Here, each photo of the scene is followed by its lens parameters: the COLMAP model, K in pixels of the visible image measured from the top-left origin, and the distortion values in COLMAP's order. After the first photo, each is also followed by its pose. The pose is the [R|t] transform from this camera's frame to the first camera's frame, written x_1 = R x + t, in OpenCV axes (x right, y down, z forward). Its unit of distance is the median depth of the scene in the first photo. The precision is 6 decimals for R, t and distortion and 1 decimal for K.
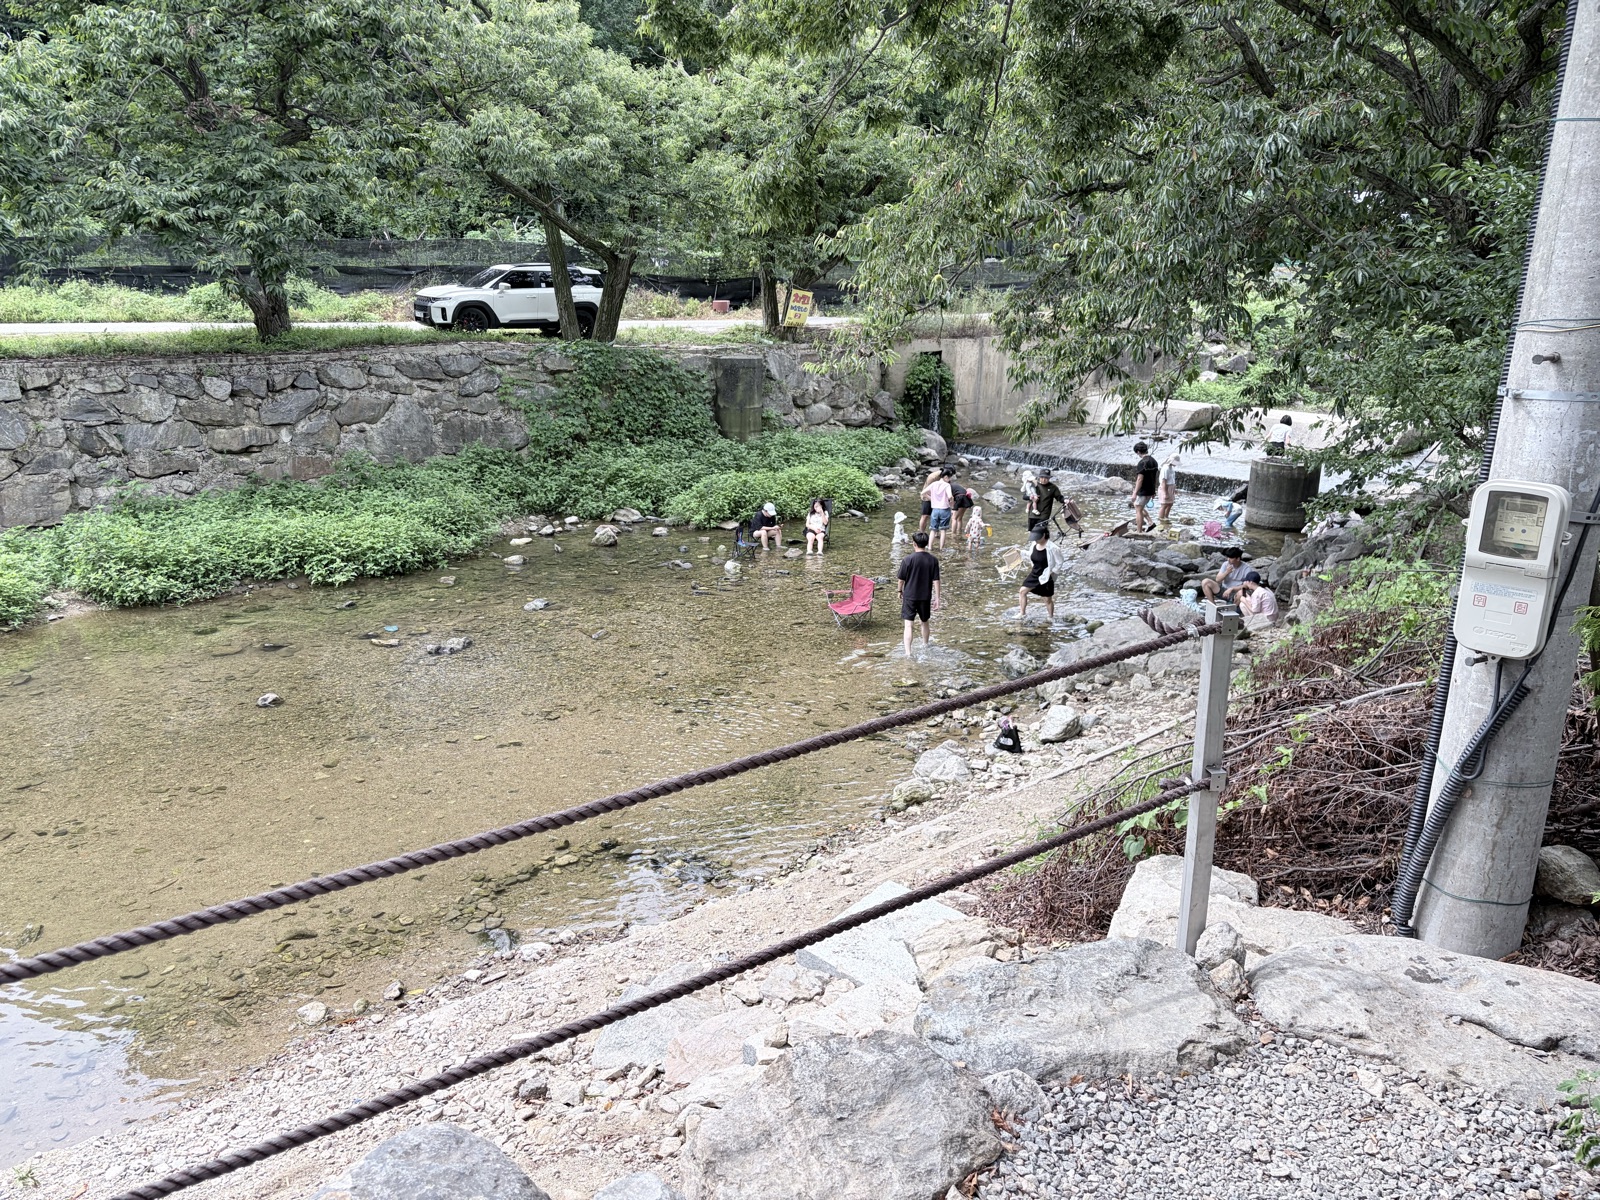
lens RADIAL K [[1212.8, 0, 800.3], [0, 1212.8, 598.0], [0, 0, 1]] dist [0.052885, -0.048548]
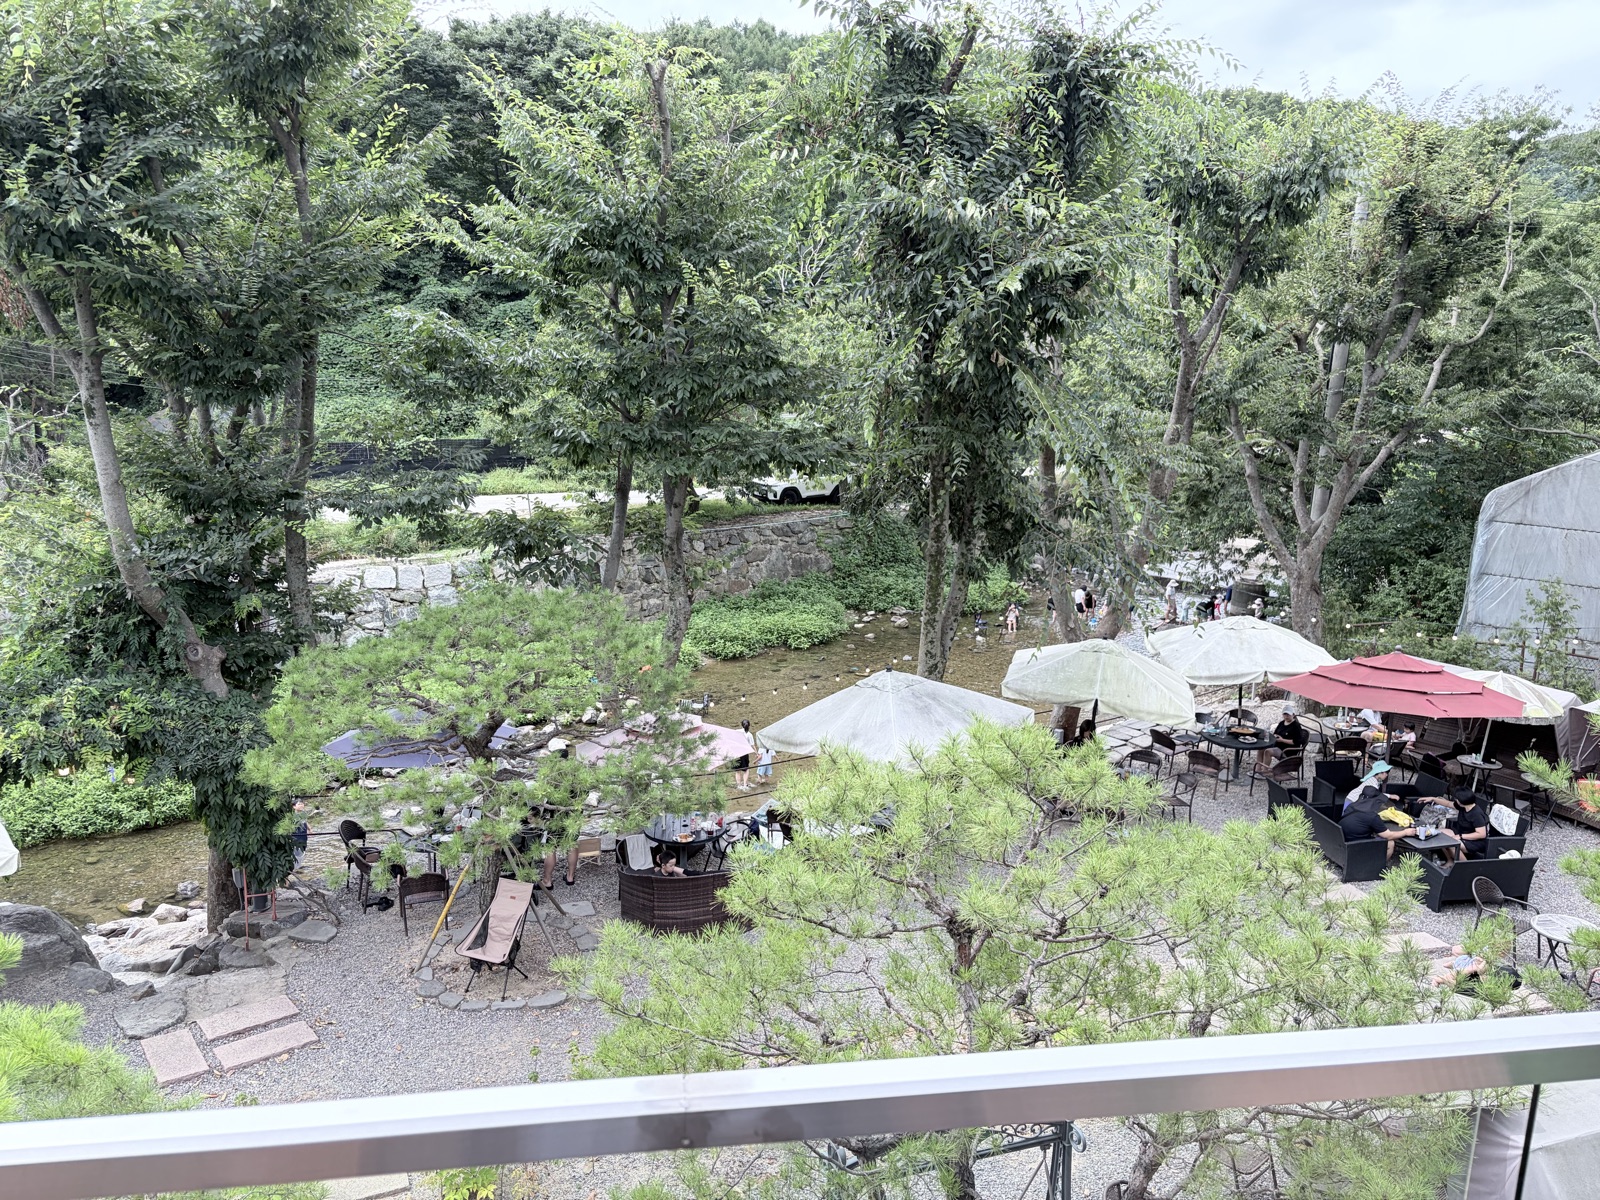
lens RADIAL K [[1212.8, 0, 799.7], [0, 1212.8, 602.5], [0, 0, 1]] dist [0.052885, -0.048548]
pose [[0.999782, 0.000217, 0.020883, -0.350196], [0.000691, 0.999055, -0.043466, -0.000087], [-0.020873, 0.043471, 0.998837, -0.890734]]
